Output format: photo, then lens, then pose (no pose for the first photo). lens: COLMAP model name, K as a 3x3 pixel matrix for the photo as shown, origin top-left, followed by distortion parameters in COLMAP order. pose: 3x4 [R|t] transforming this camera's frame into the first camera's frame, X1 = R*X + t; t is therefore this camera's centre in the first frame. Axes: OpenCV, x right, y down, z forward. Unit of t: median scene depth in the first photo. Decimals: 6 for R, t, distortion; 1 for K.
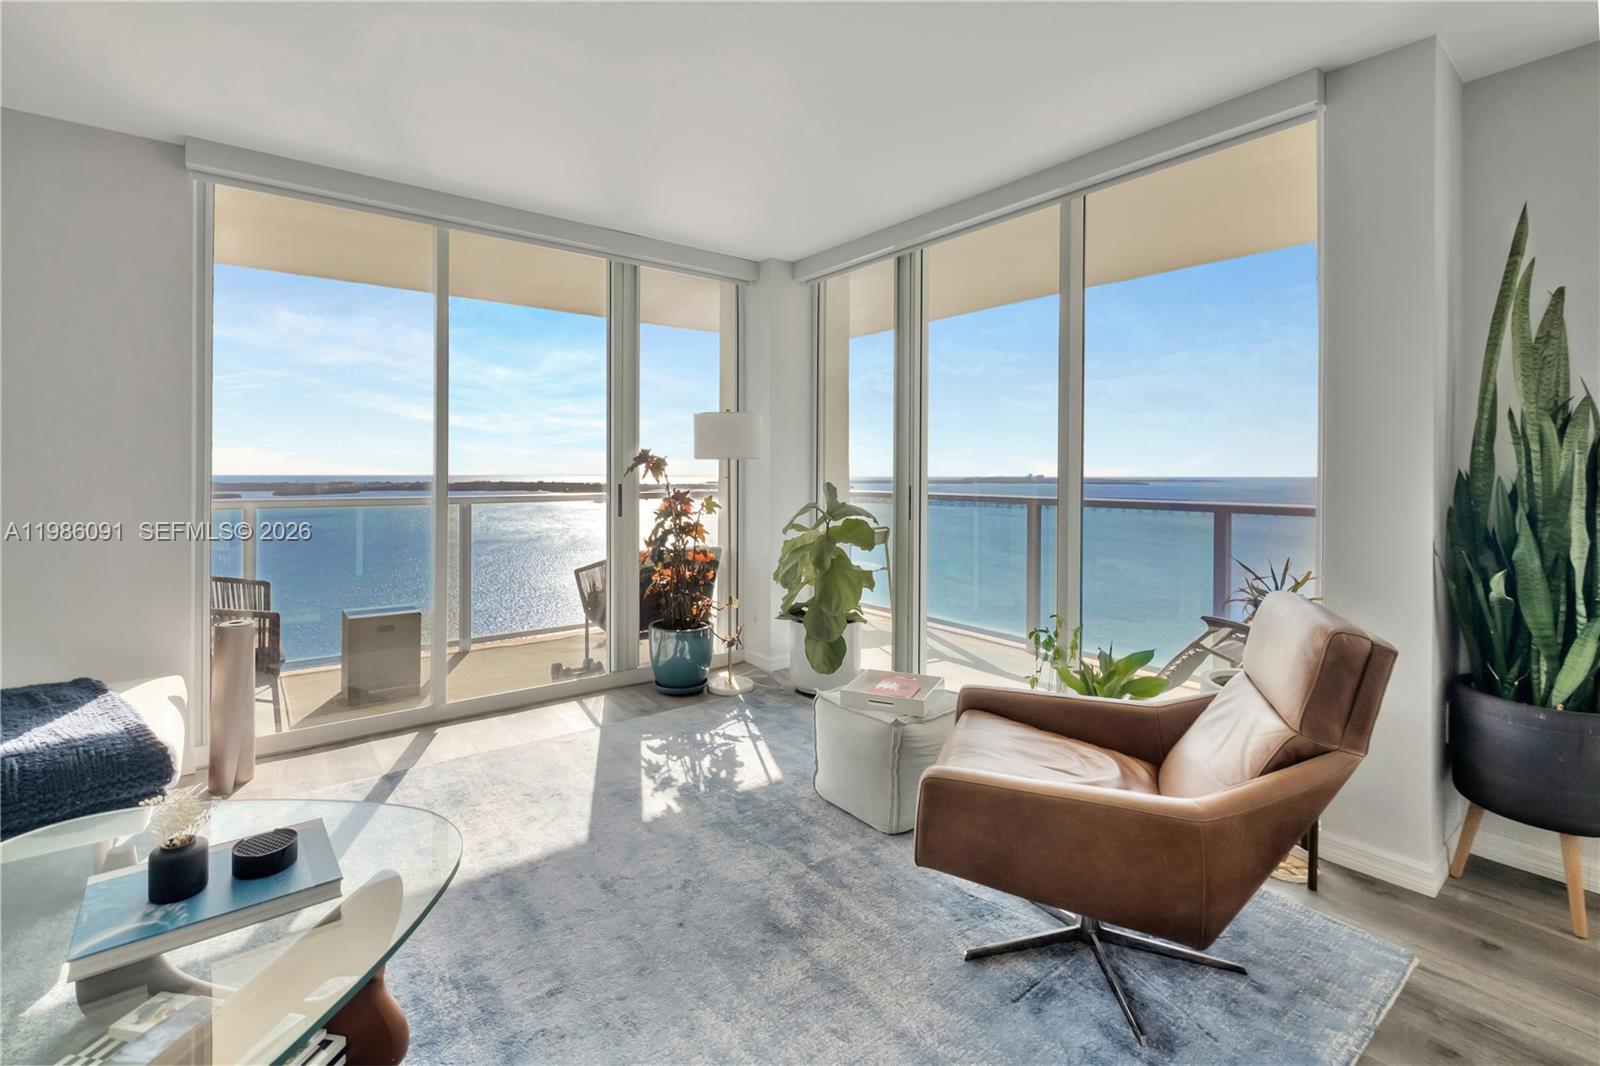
lens RADIAL K [[698.2, 0, 801.1], [0, 698.2, 469.4], [0, 0, 1]] dist [0.006587, -0.003850]
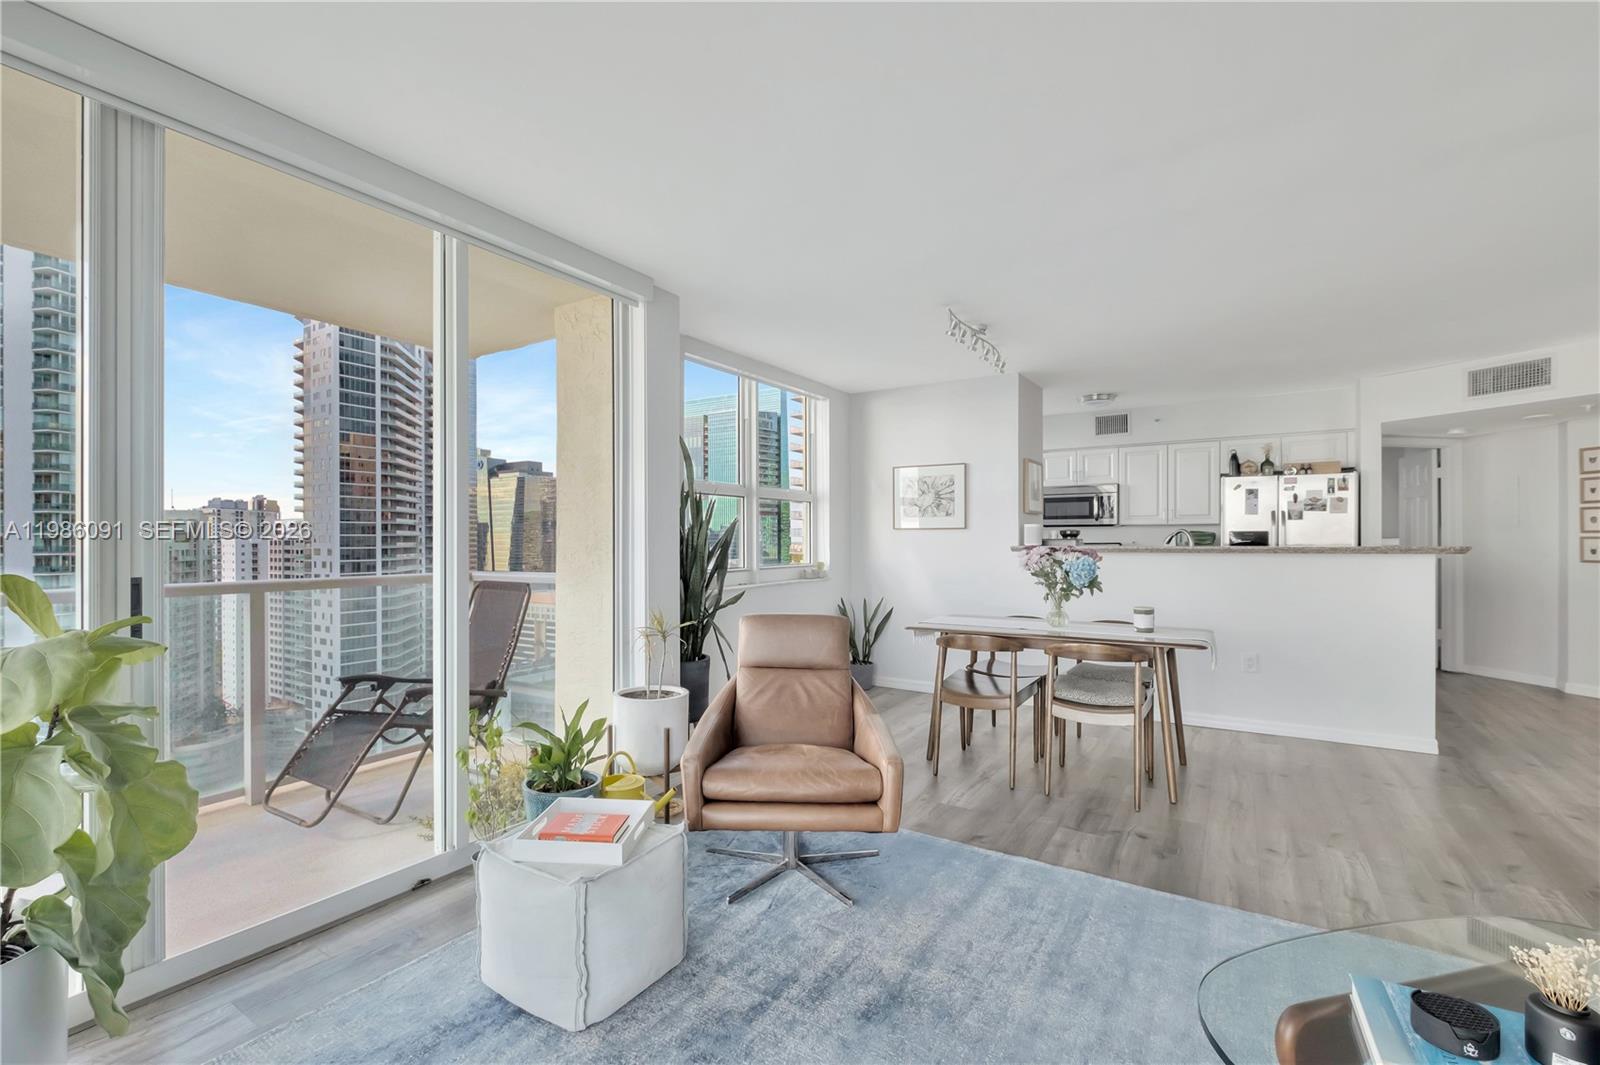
lens RADIAL K [[698.2, 0, 766.6], [0, 698.2, 543.7], [0, 0, 1]] dist [0.006587, -0.003850]
pose [[-0.311164, -0.007809, 0.950324, -0.618627], [-0.005917, 0.999963, 0.006280, -0.007698], [-0.950338, -0.003669, -0.311199, 0.975410]]
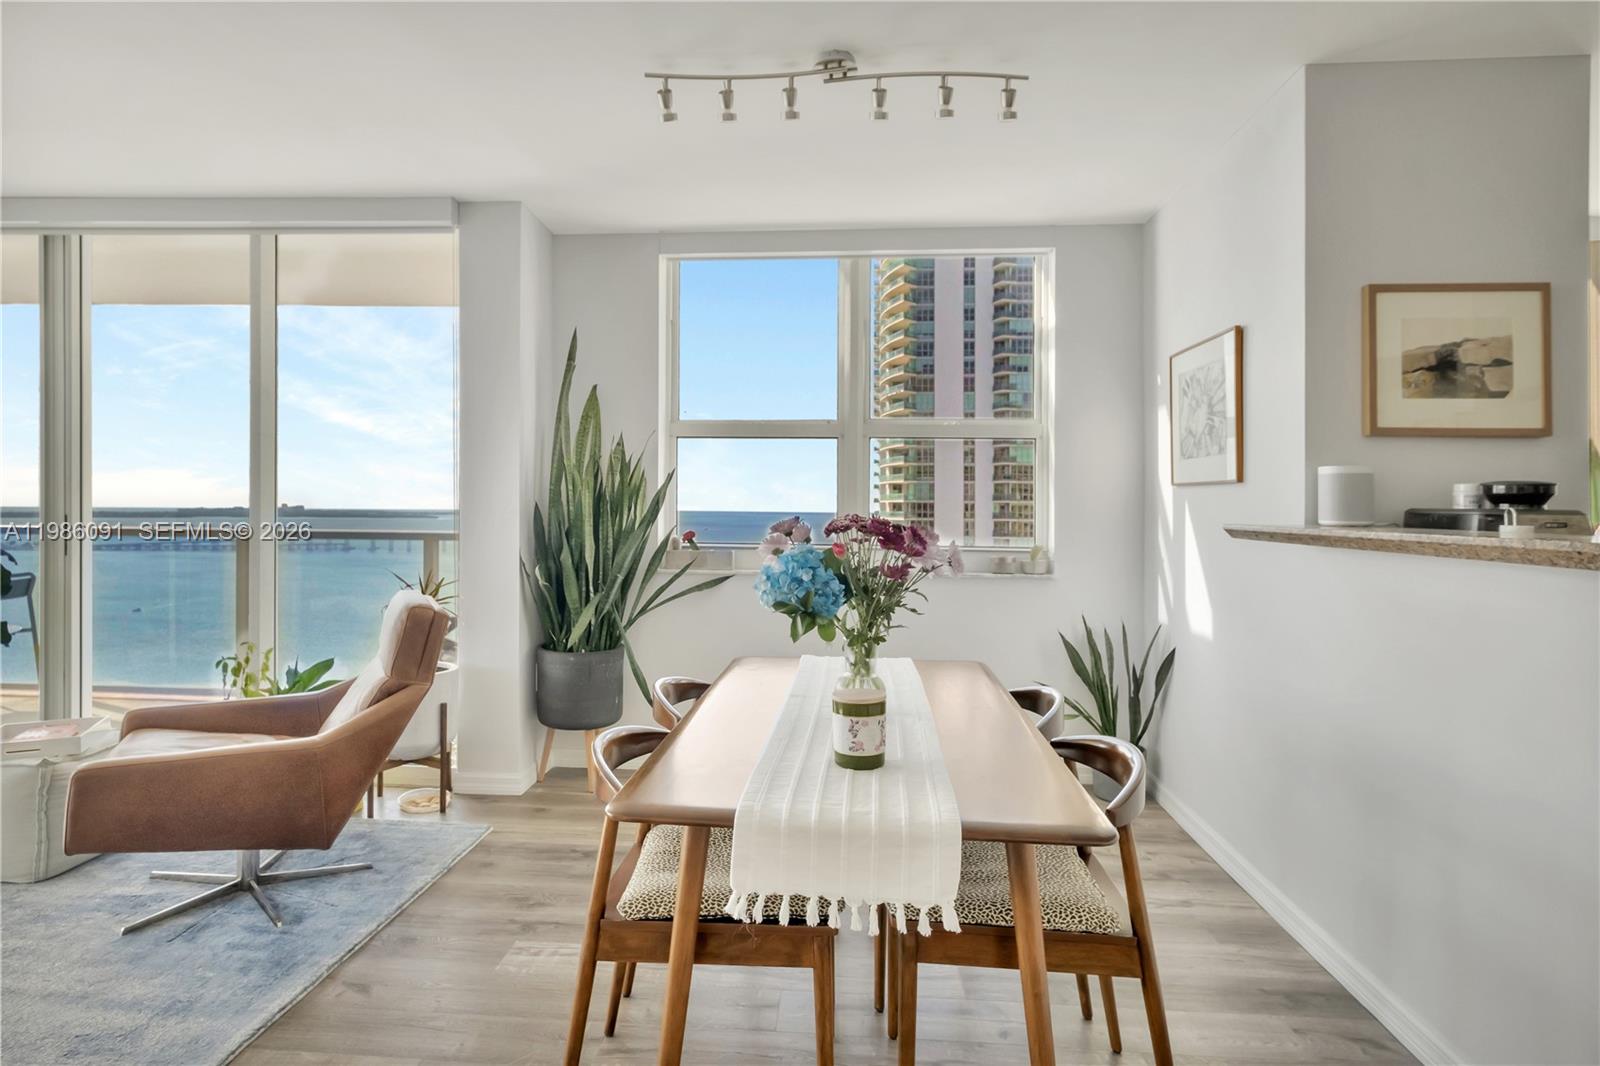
lens RADIAL K [[879.8, 0, 792.6], [0, 879.8, 521.4], [0, 0, 1]] dist [-0.005437, -0.001555]
pose [[0.669033, -0.008668, 0.743182, -0.051613], [-0.011895, 0.999679, 0.022368, -0.004137], [-0.743137, -0.023805, 0.668715, -0.445145]]
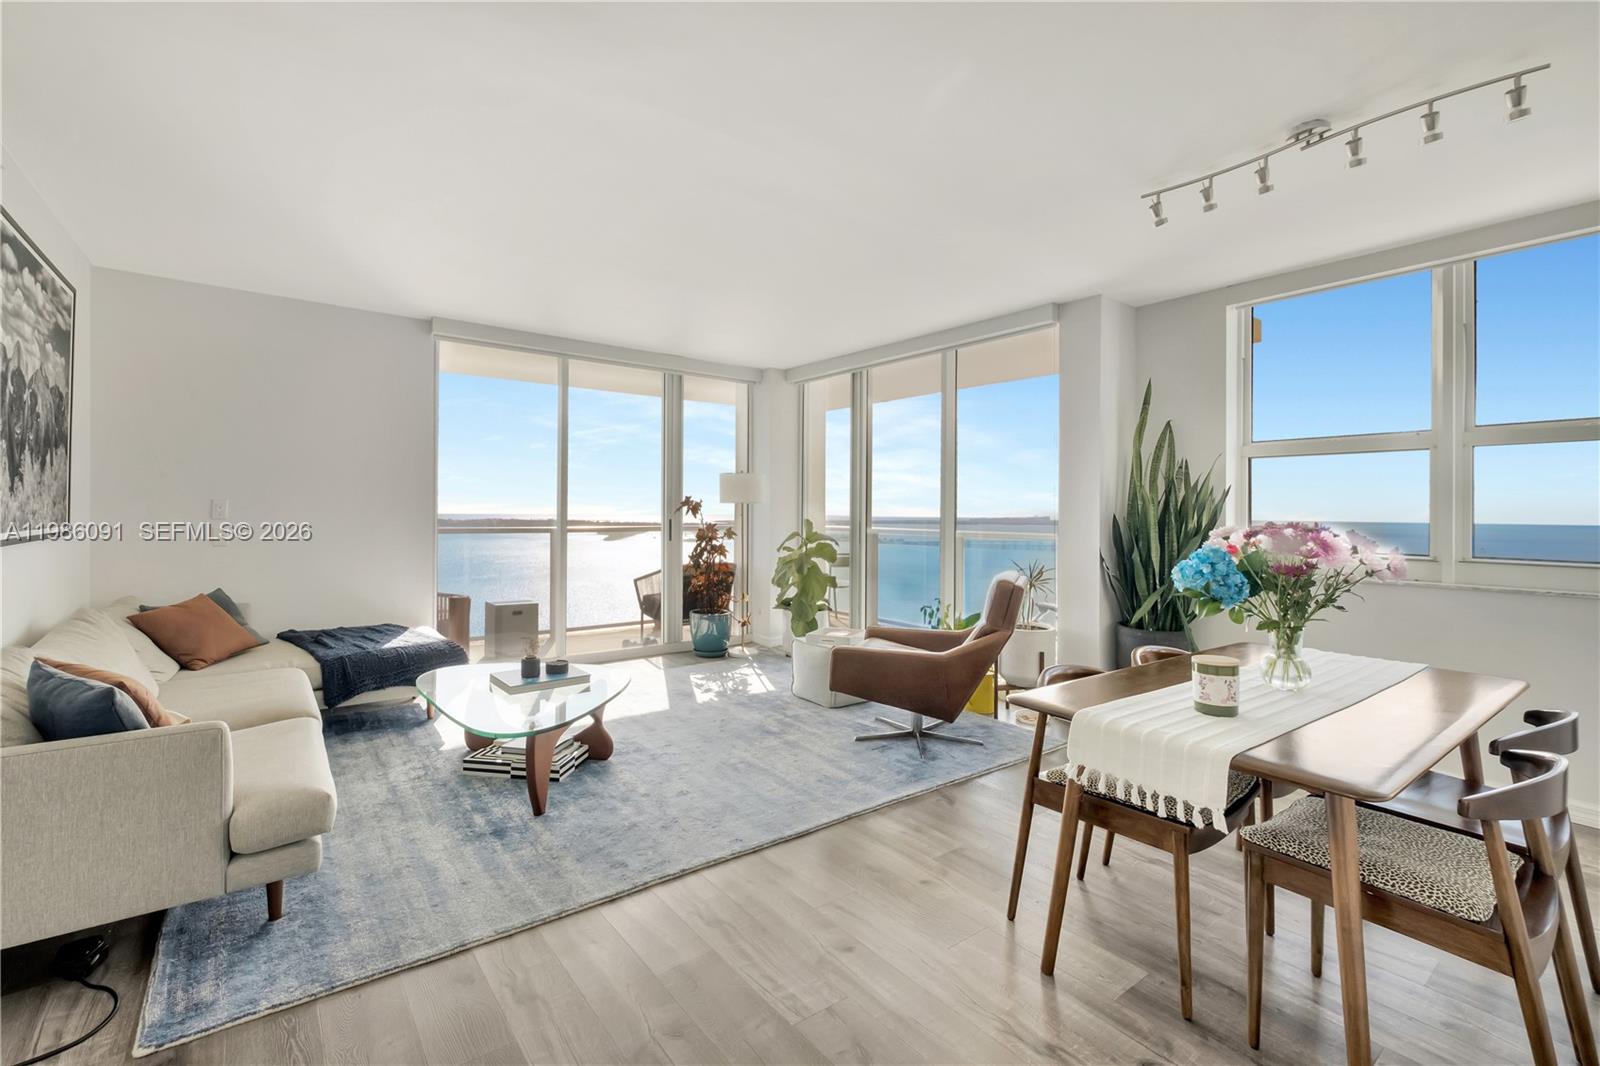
lens RADIAL K [[698.2, 0, 792.8], [0, 698.2, 526.1], [0, 0, 1]] dist [0.006587, -0.003850]
pose [[0.999757, 0.005296, -0.021409, 0.052266], [-0.004761, 0.999678, 0.024944, -0.005577], [0.021534, -0.024836, 0.999460, -0.694066]]
